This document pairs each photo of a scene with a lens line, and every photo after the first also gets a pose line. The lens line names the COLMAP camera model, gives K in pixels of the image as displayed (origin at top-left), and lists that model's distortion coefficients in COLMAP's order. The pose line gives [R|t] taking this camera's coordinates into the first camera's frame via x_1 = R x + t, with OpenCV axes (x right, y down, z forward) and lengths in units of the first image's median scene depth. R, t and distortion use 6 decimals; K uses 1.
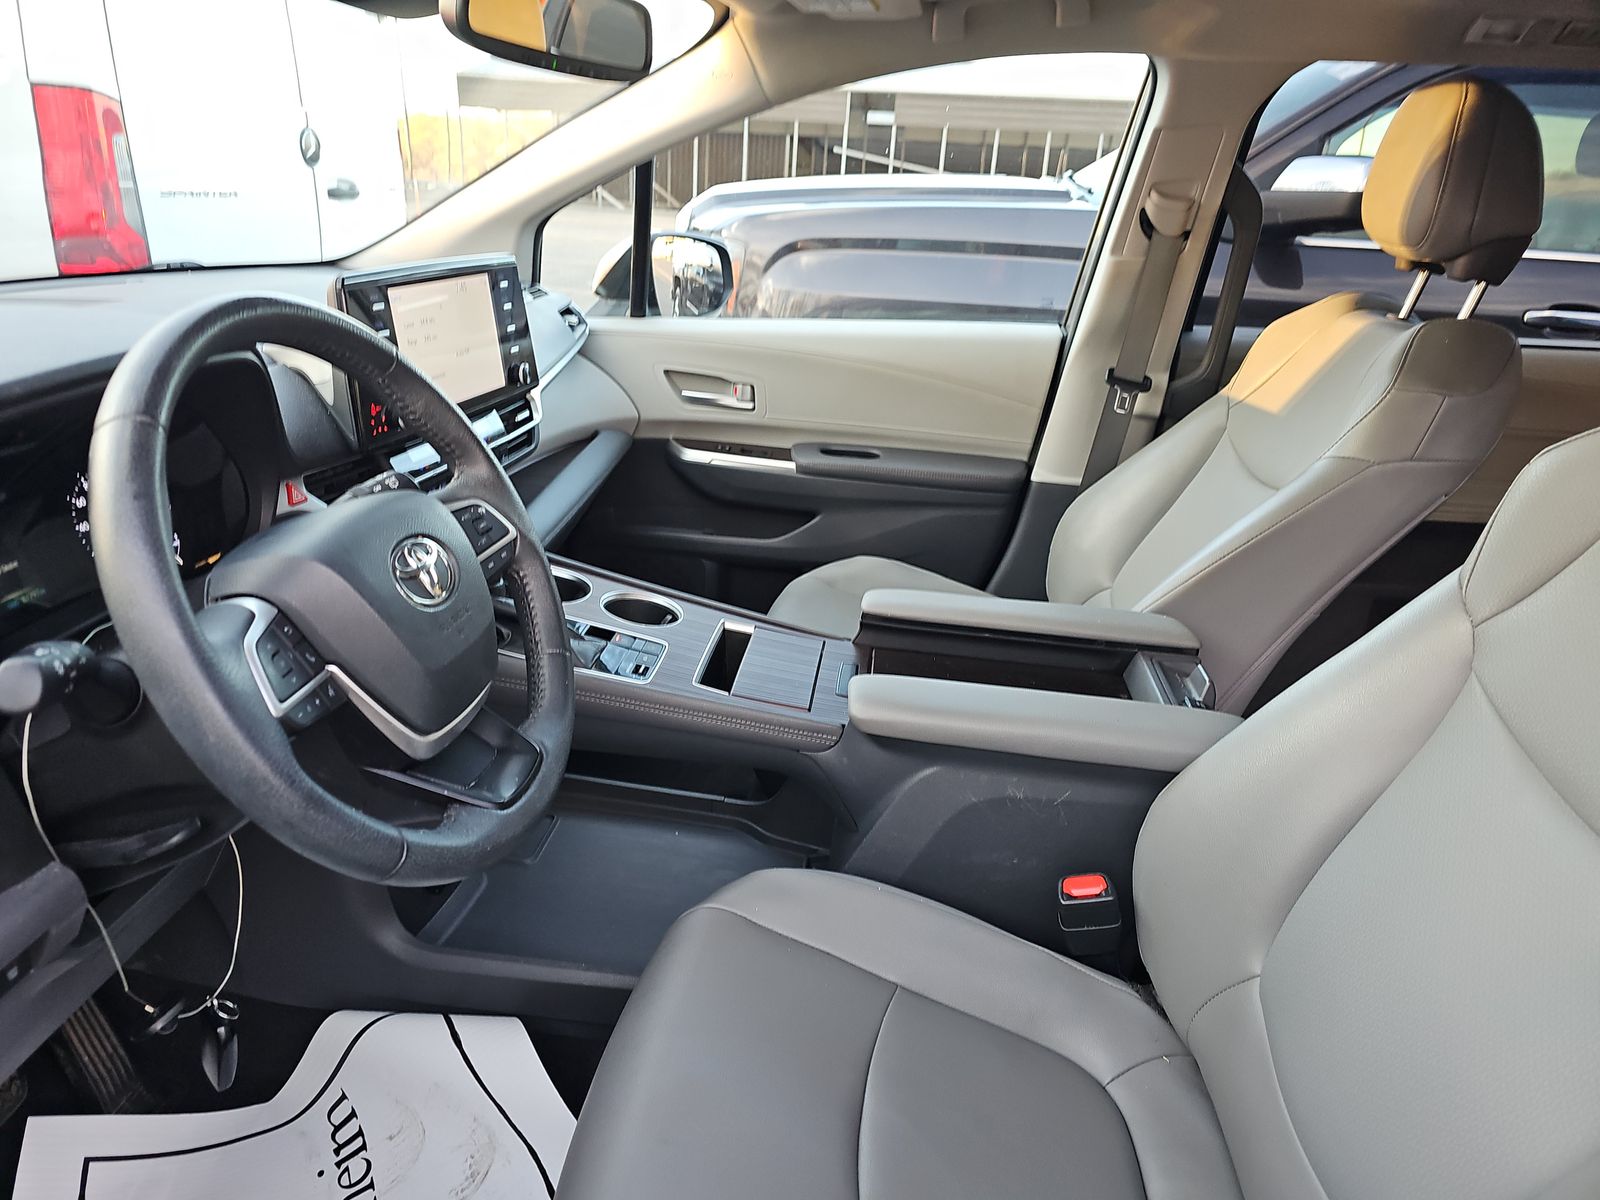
lens RADIAL K [[1047.5, 0, 778.7], [0, 1047.5, 603.3], [0, 0, 1]] dist [0.006445, -0.003962]
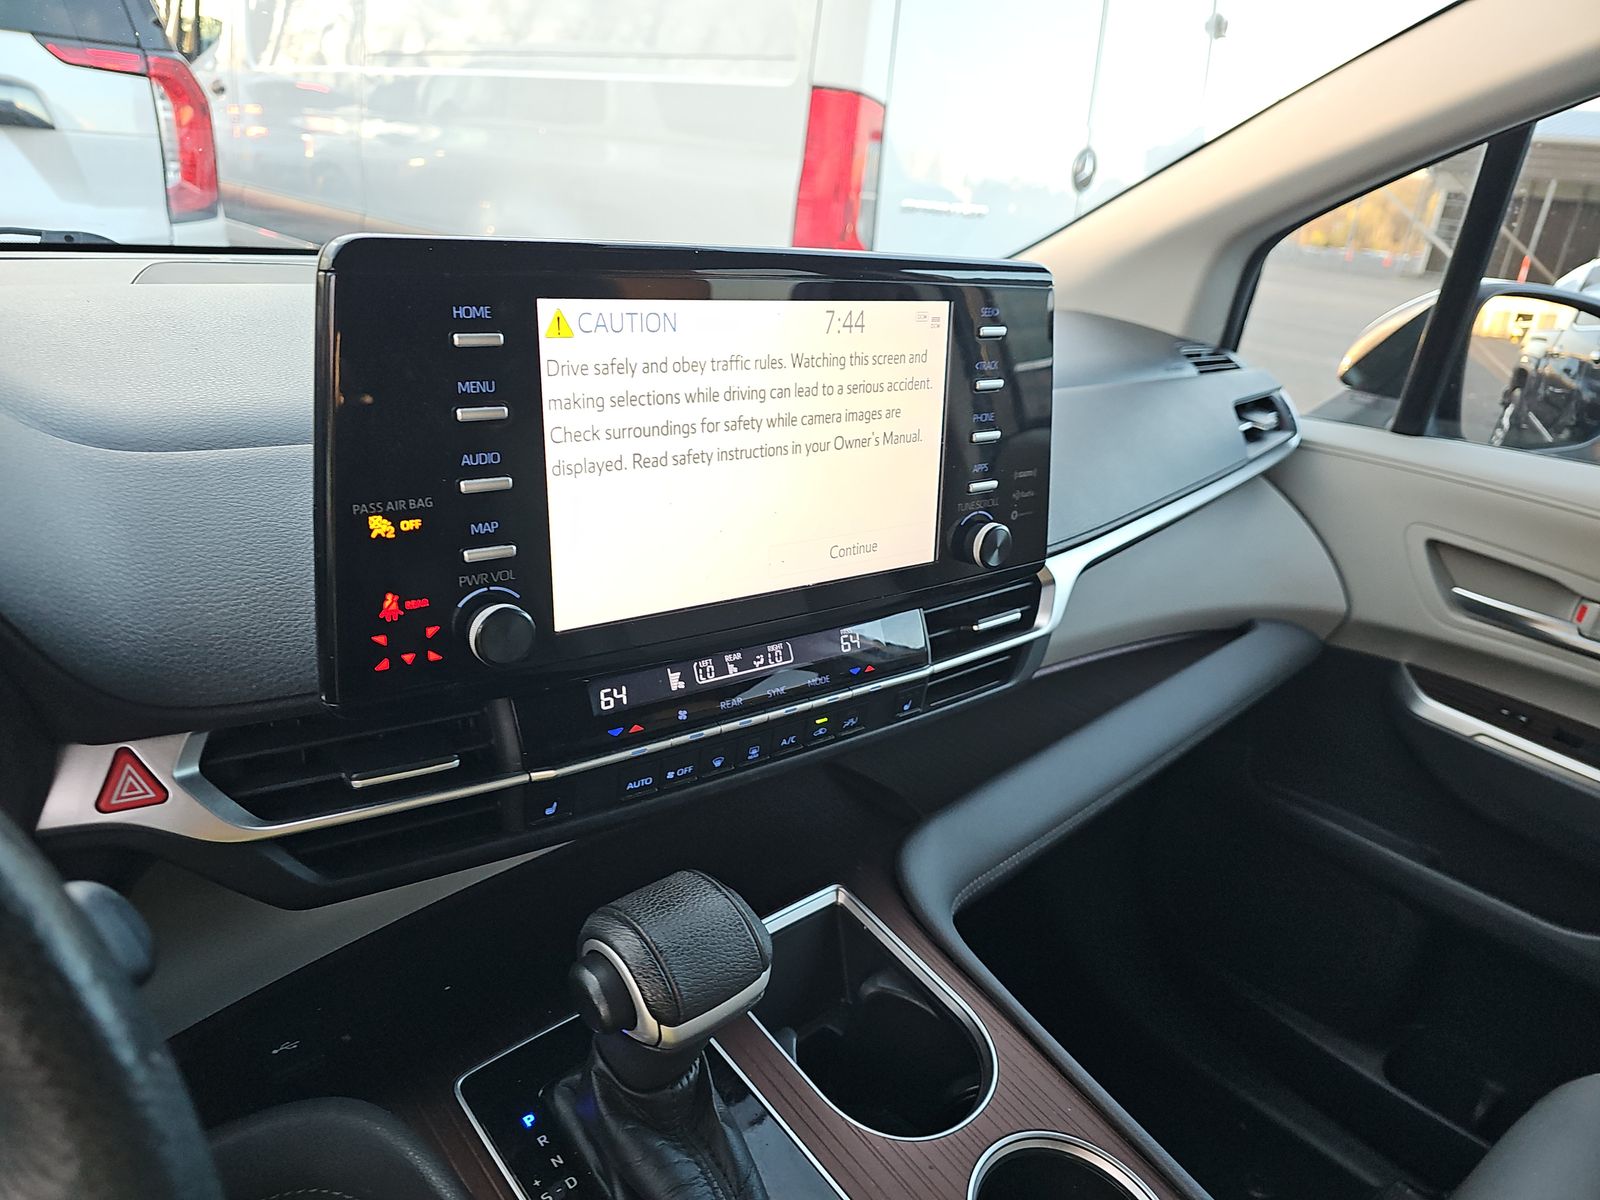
lens RADIAL K [[1063.3, 0, 800.0], [0, 1063.3, 600.0], [0, 0, 1]] dist [0.062994, -0.048038]
pose [[0.770983, 0.263969, -0.579574, -0.032264], [-0.296757, 0.954123, 0.039795, -0.127645], [0.563490, 0.141311, 0.813948, 0.406850]]
